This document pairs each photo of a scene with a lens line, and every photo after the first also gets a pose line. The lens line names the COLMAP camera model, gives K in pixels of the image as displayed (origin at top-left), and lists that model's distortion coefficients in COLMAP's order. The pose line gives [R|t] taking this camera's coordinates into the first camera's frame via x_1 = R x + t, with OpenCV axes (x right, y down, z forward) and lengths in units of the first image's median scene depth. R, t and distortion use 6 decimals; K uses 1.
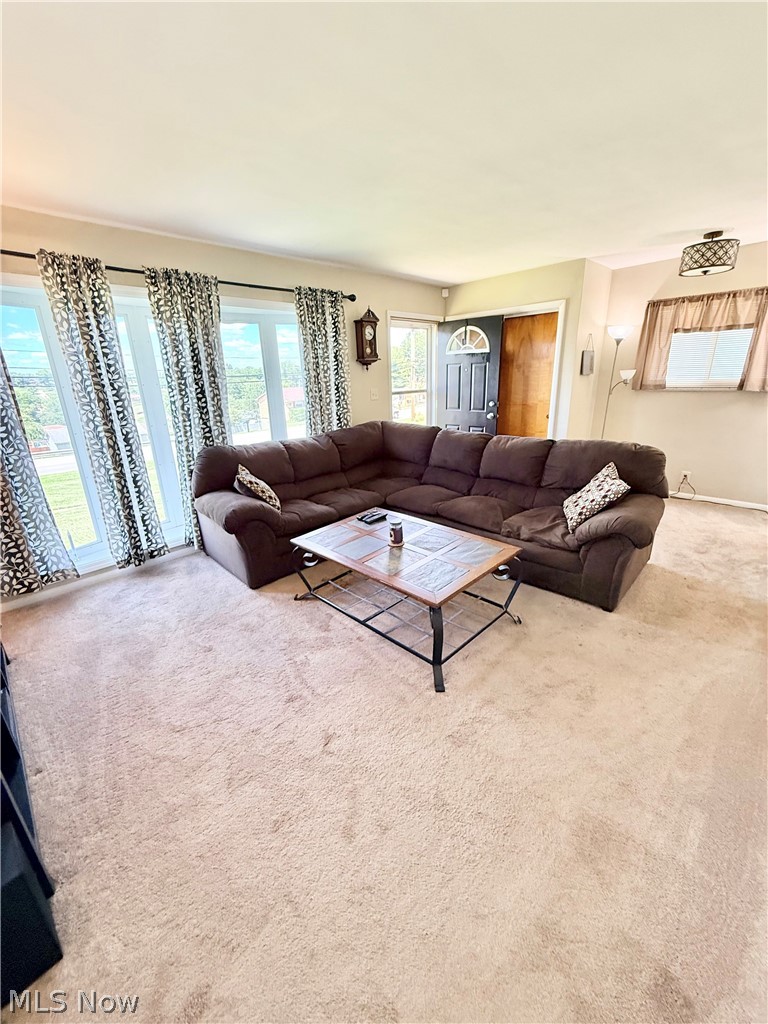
lens RADIAL K [[407.6, 0, 380.4], [0, 407.6, 516.1], [0, 0, 1]] dist [-0.000286, -0.000285]
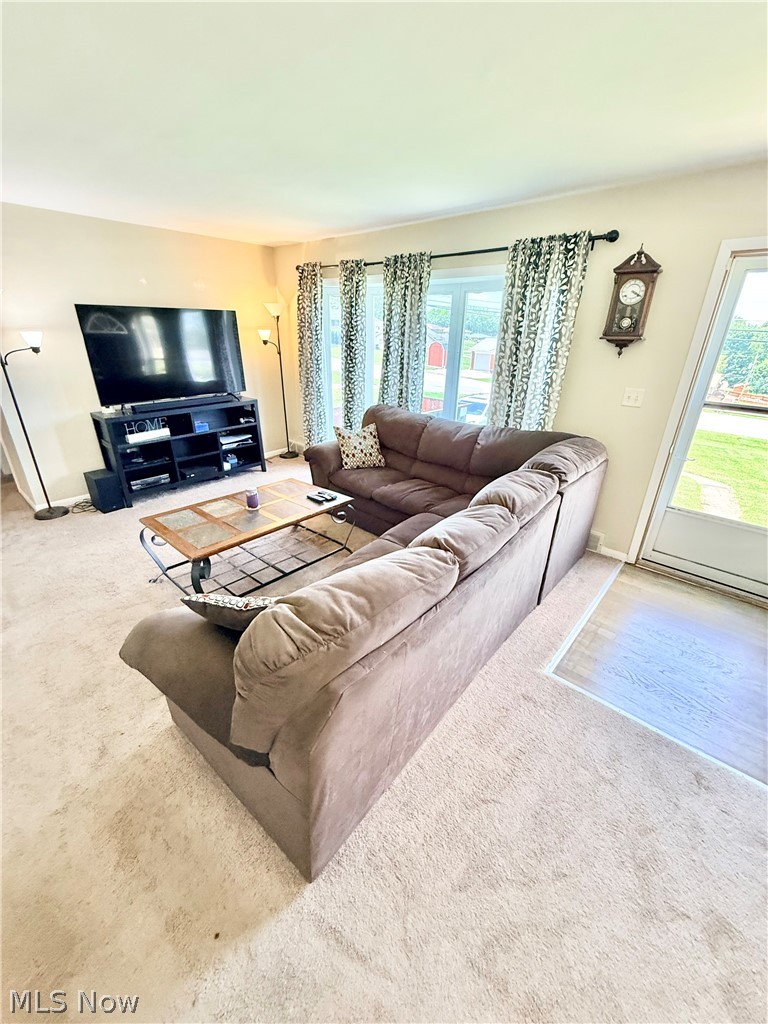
lens RADIAL K [[407.6, 0, 383.8], [0, 407.6, 511.0], [0, 0, 1]] dist [-0.000286, -0.000285]
pose [[0.057406, 0.442983, -0.894690, 0.715673], [-0.348094, 0.848811, 0.397932, -0.334696], [0.935700, 0.288592, 0.202927, 0.732461]]
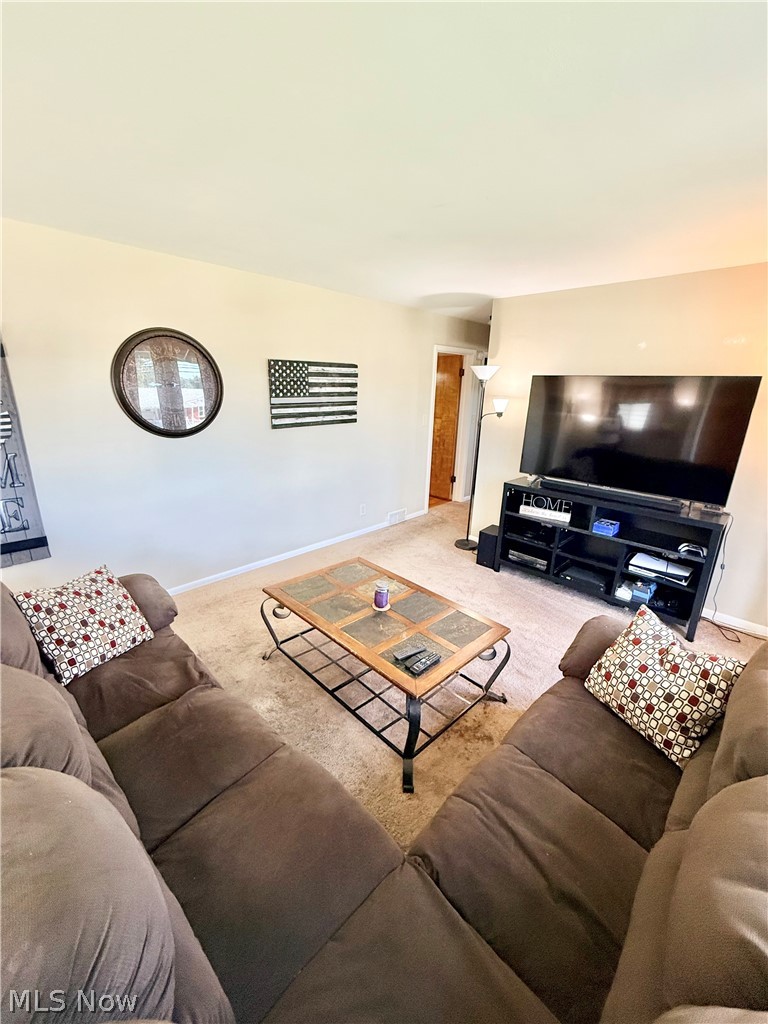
lens RADIAL K [[407.6, 0, 386.3], [0, 407.6, 515.5], [0, 0, 1]] dist [-0.000286, -0.000285]
pose [[-0.999766, 0.014052, -0.016456, 0.024442], [0.001186, 0.794898, 0.606742, -0.433745], [0.021606, 0.606580, -0.794729, 1.058887]]
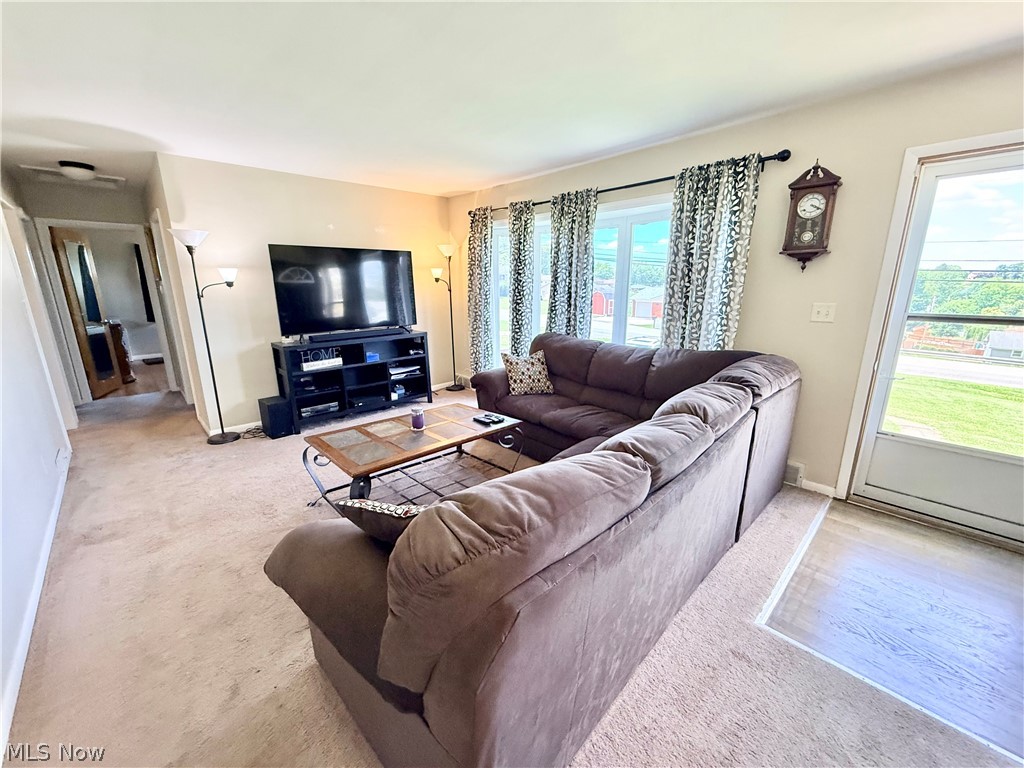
lens RADIAL K [[407.6, 0, 511.0], [0, 407.6, 385.5], [0, 0, 1]] dist [-0.000286, -0.000285]
pose [[-0.025503, 0.280445, -0.959531, 0.696686], [-0.324175, 0.905655, 0.273314, -0.277326], [0.945653, 0.318026, 0.067817, 0.740592]]
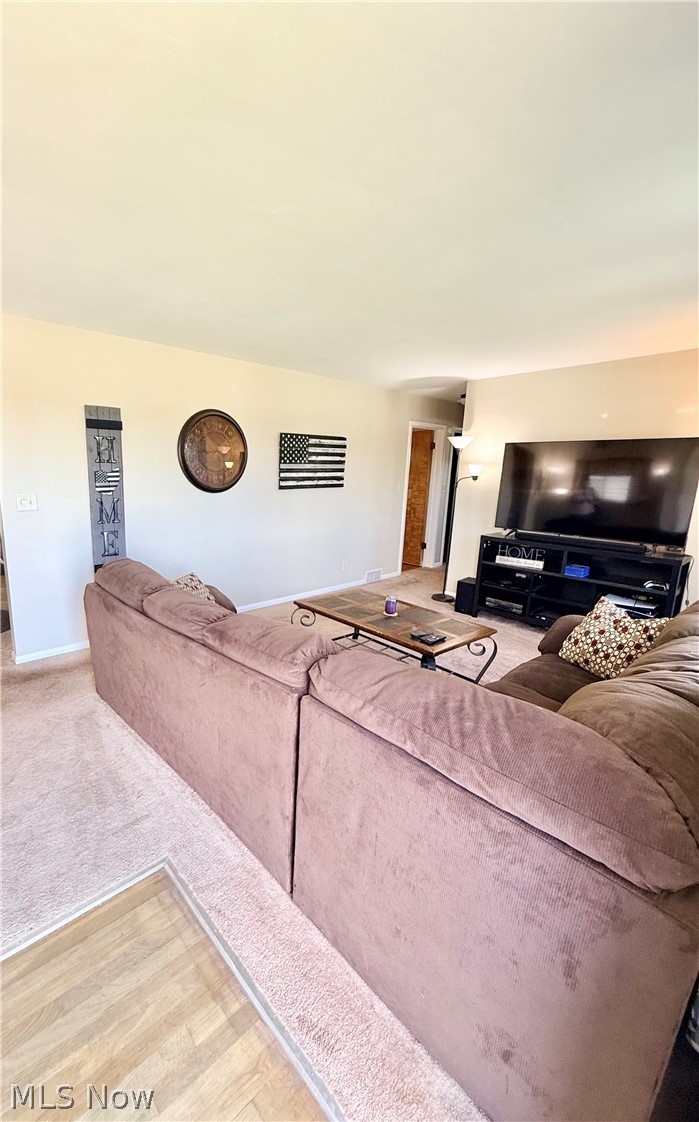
lens RADIAL K [[449.9, 0, 279.6], [0, 449.9, 564.7], [0, 0, 1]] dist [0.000321, 0.000232]
pose [[-0.996163, -0.003721, 0.087441, 0.161016], [0.042588, 0.852218, 0.521450, -0.495834], [-0.076459, 0.523173, -0.848790, 1.358677]]
